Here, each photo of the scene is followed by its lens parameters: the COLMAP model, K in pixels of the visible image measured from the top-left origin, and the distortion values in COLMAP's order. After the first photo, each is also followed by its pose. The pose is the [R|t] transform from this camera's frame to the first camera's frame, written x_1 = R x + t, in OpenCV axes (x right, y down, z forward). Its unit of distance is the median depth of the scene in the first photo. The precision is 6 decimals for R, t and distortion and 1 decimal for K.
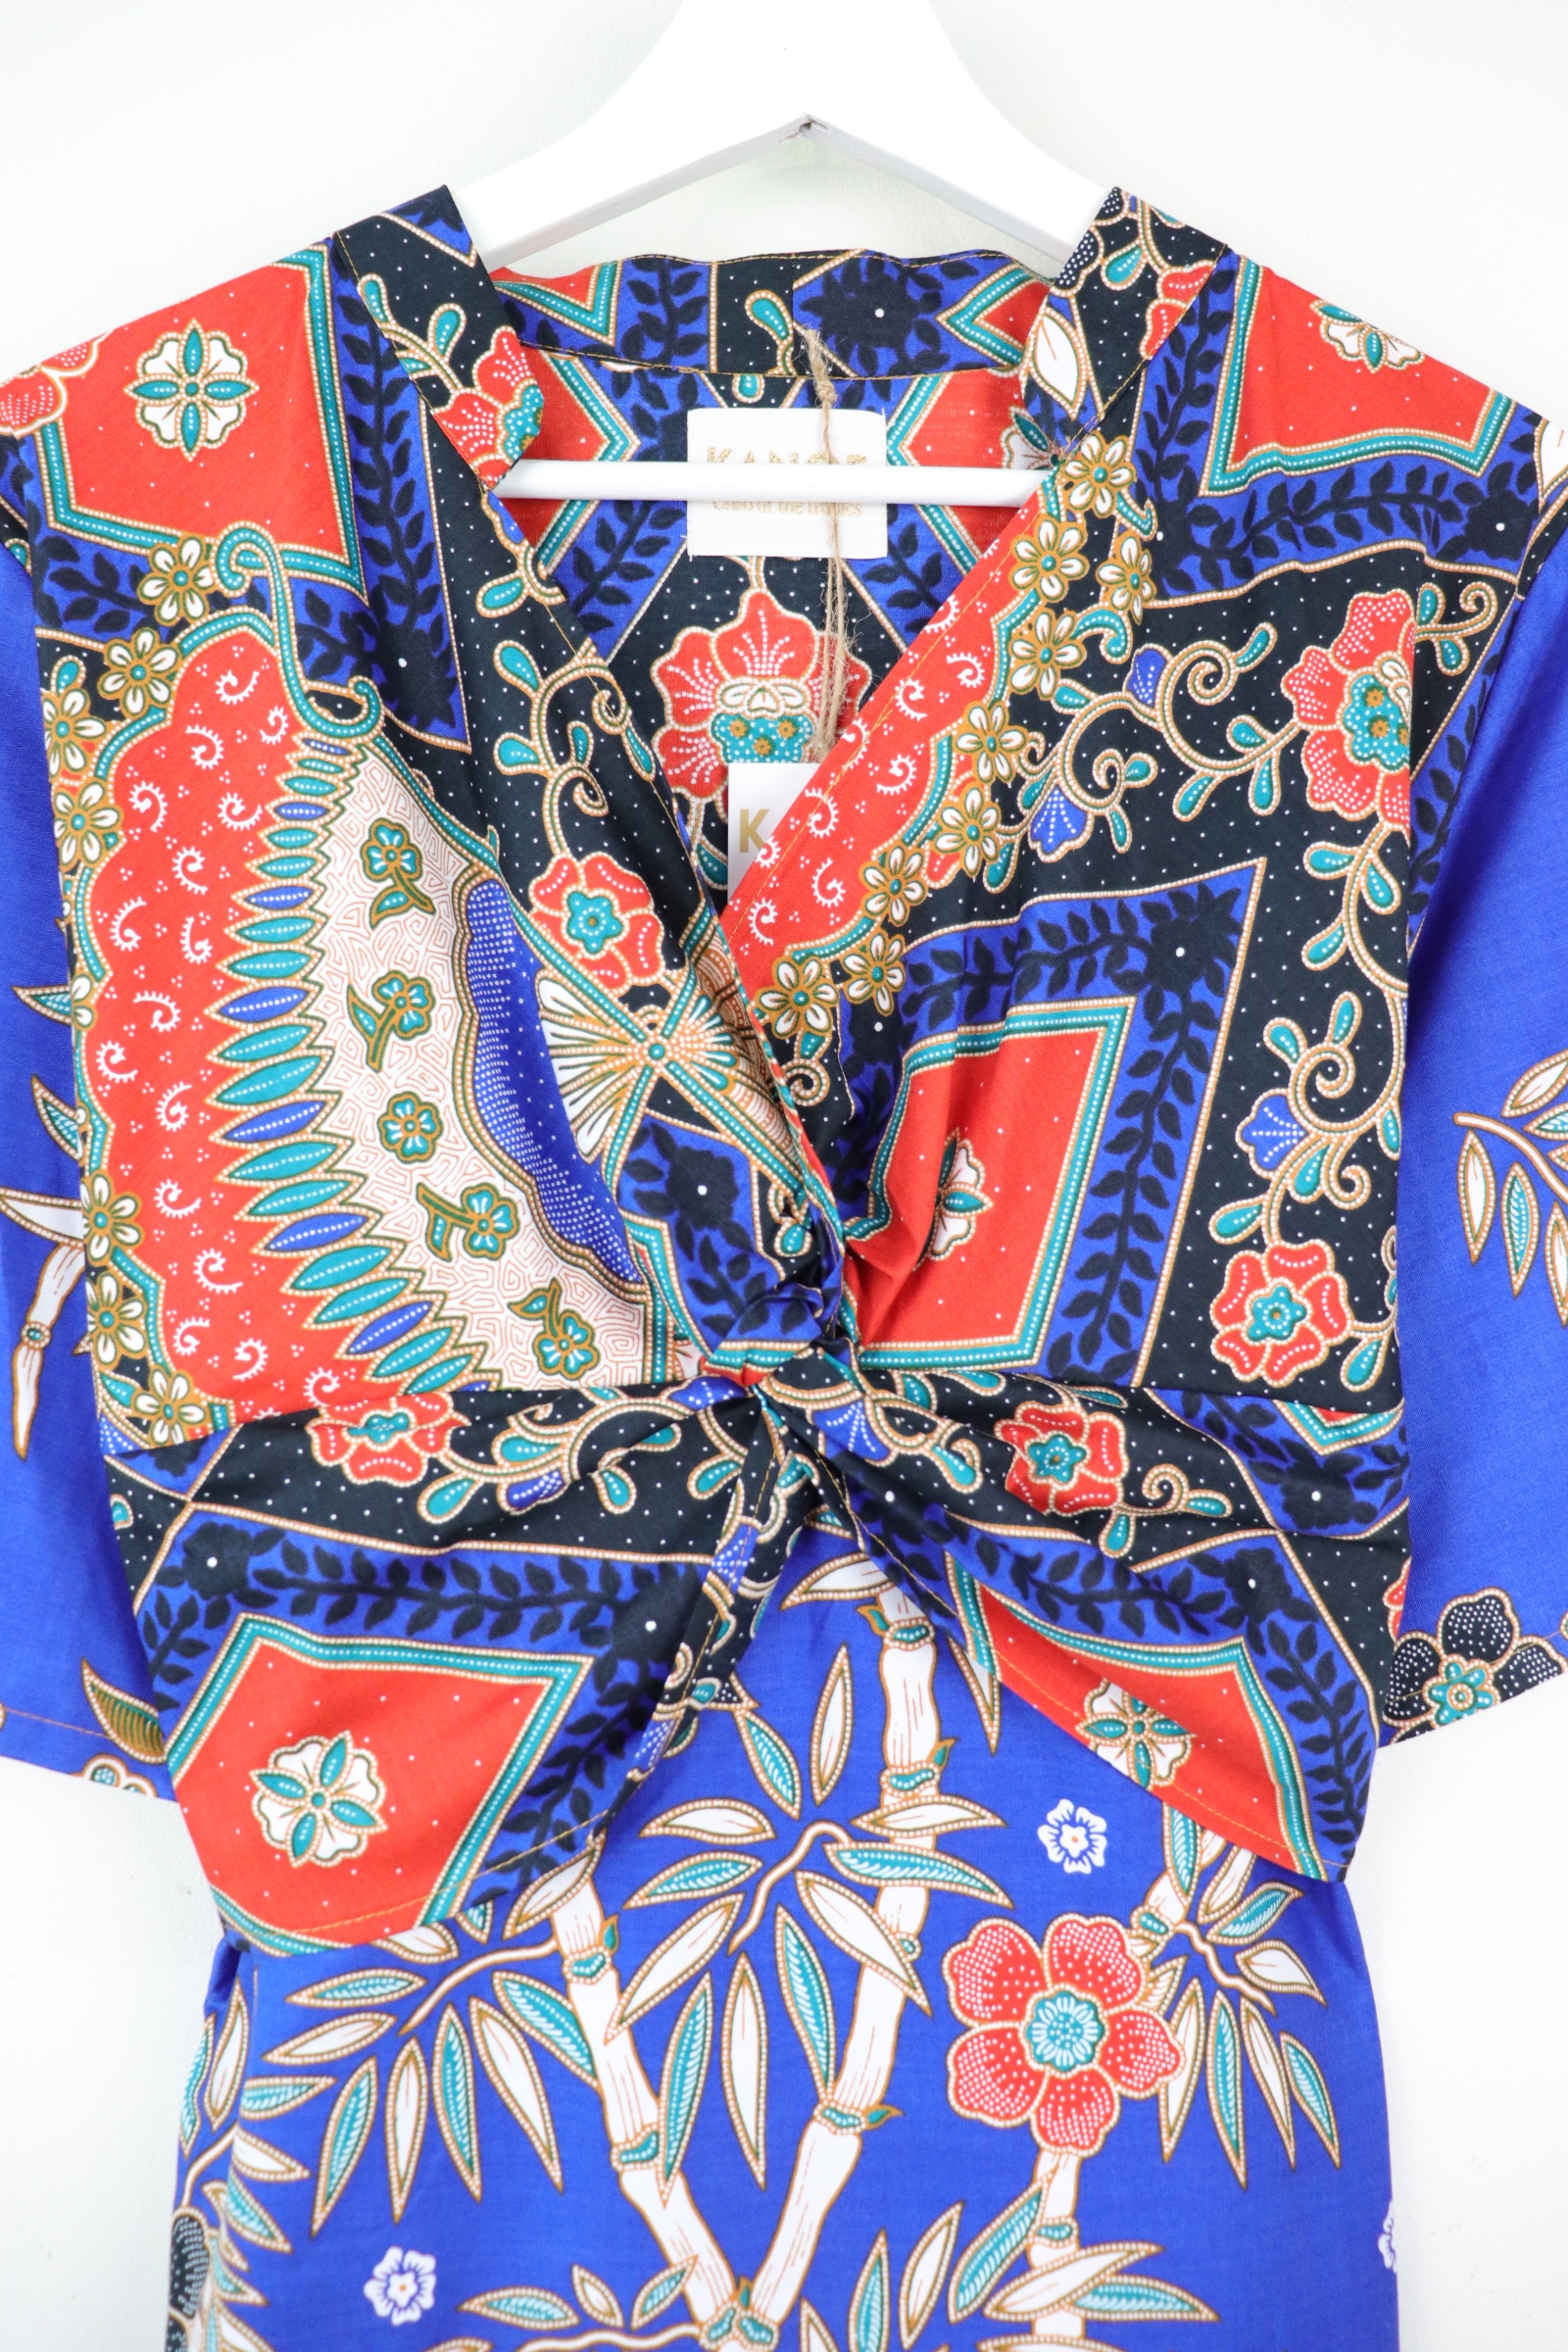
lens RADIAL K [[1831.3, 0, 806.2], [0, 1831.3, 1182.0], [0, 0, 1]] dist [-0.194048, 0.131839]
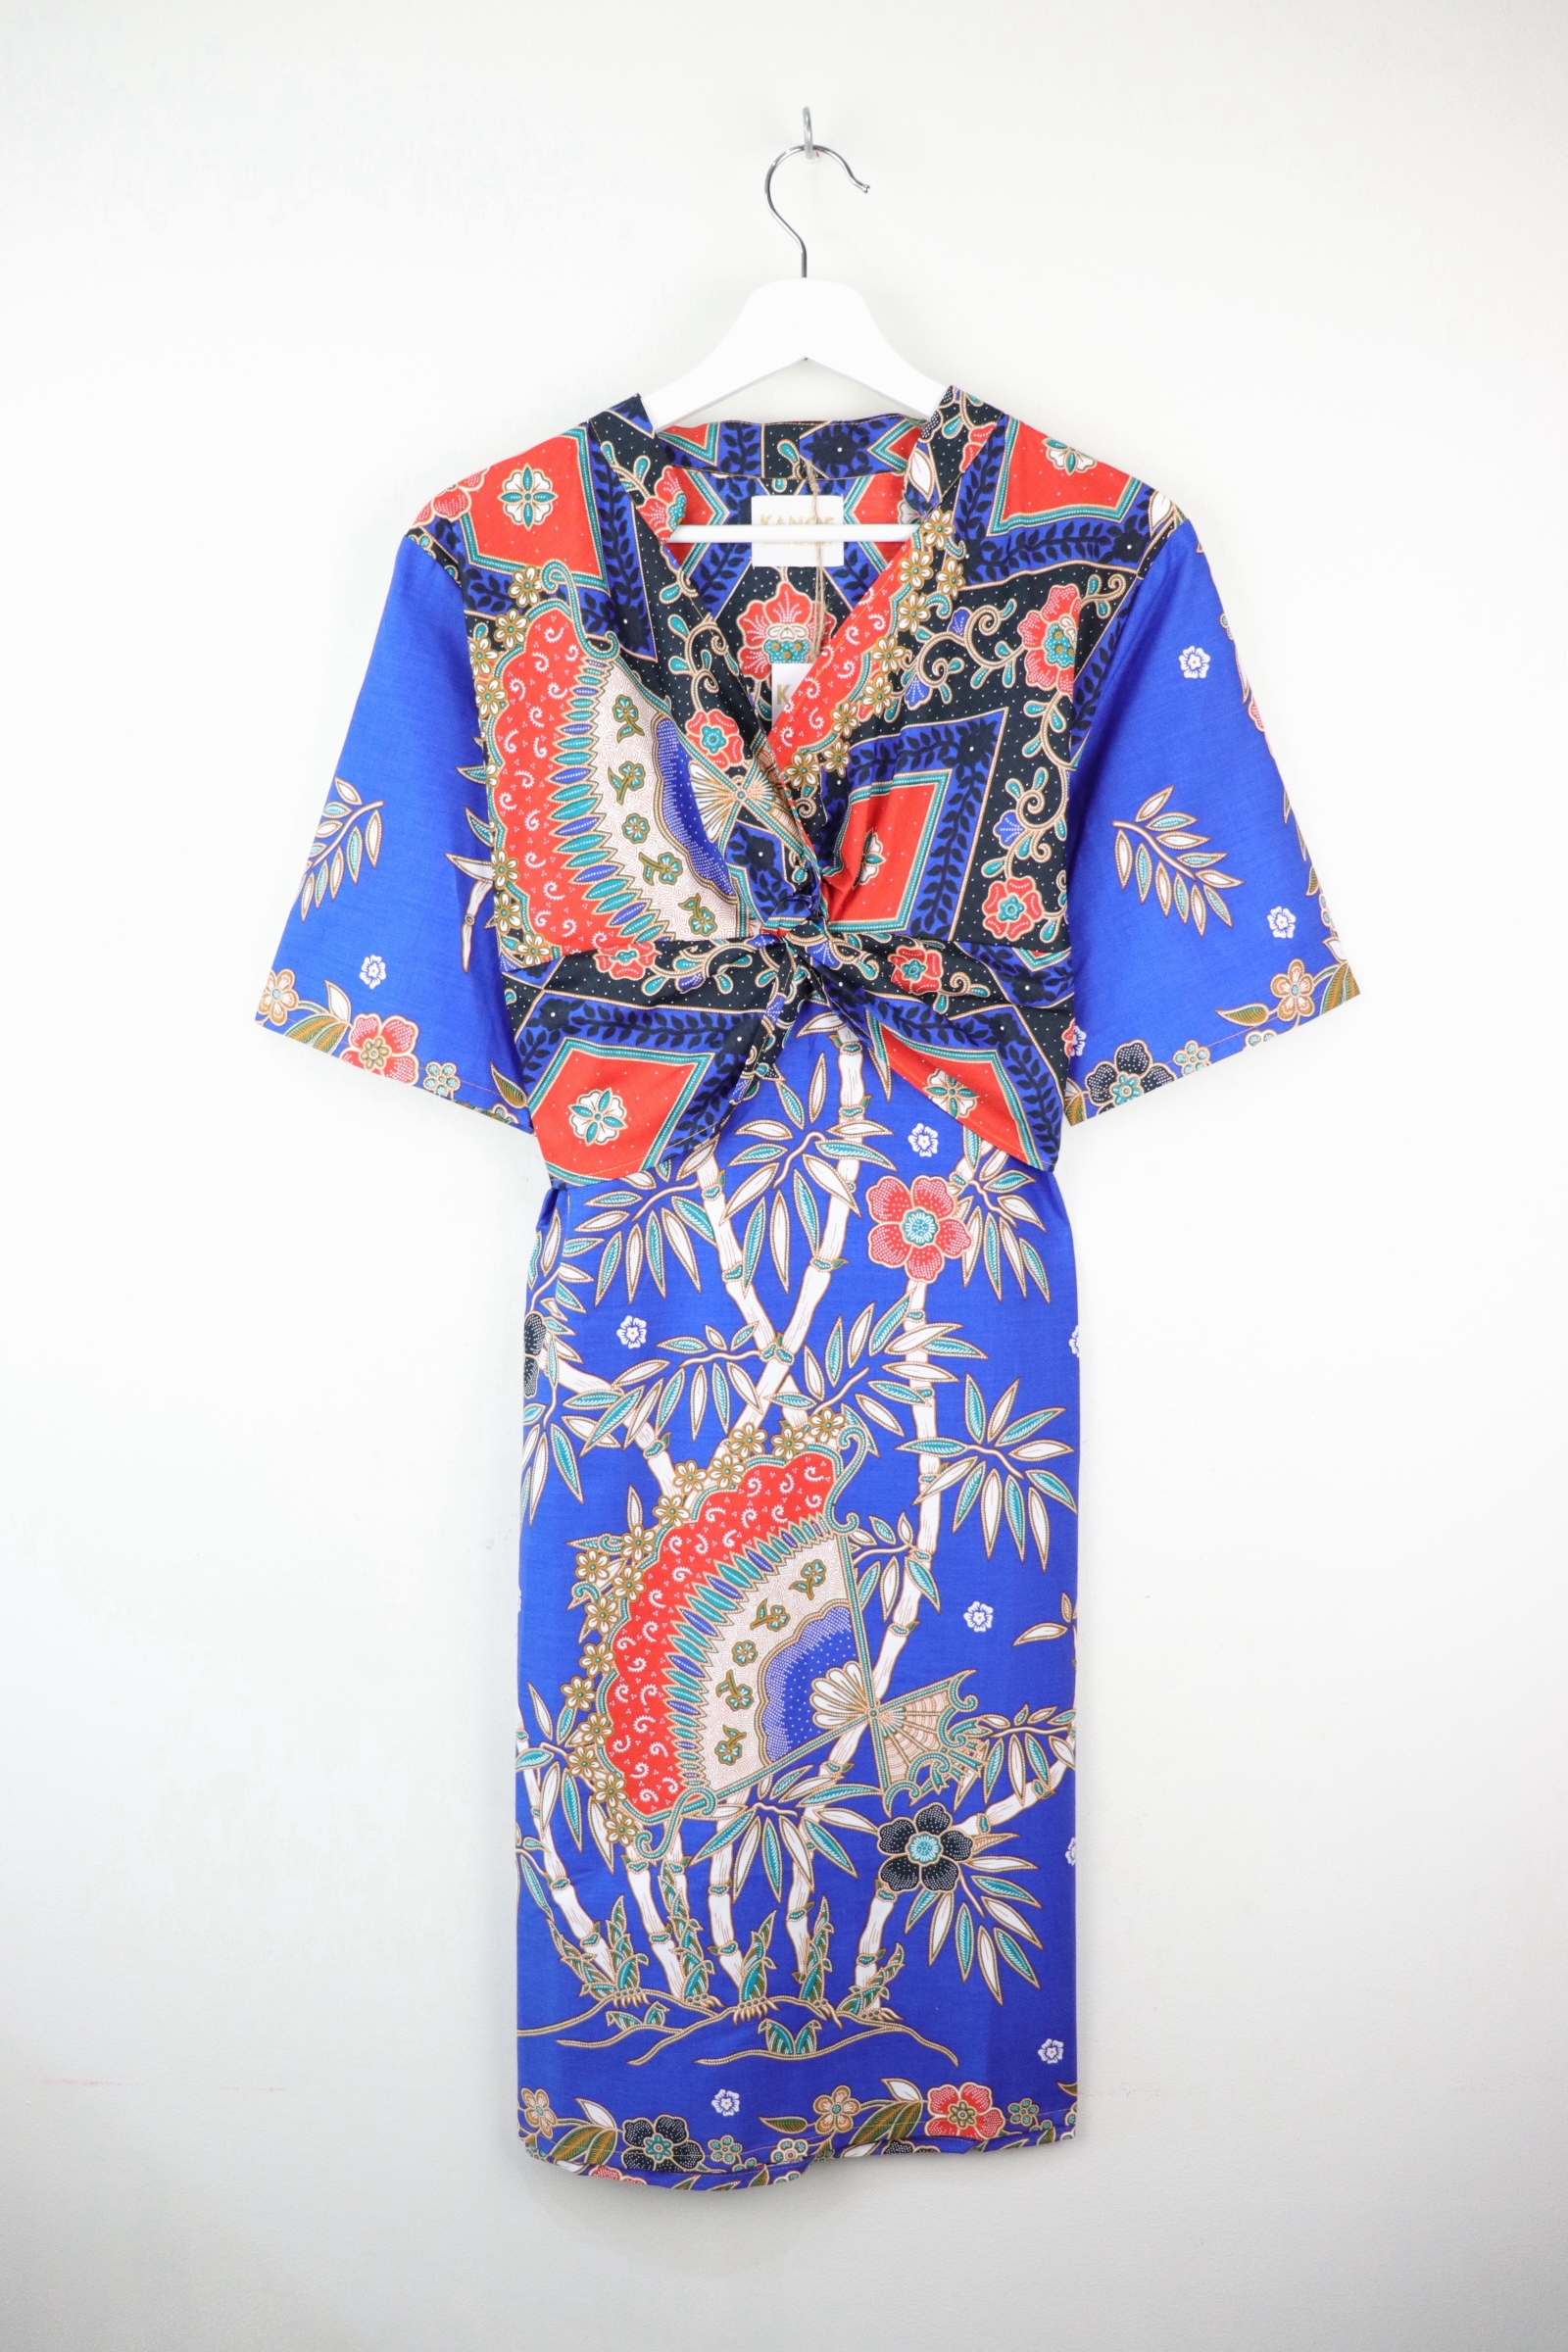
lens RADIAL K [[1831.3, 0, 806.2], [0, 1831.3, 1182.0], [0, 0, 1]] dist [-0.194048, 0.131839]
pose [[0.999144, 0.003283, -0.041237, 0.097643], [0.003100, 0.988099, 0.153788, 0.060246], [0.041251, -0.153784, 0.987243, -1.348202]]
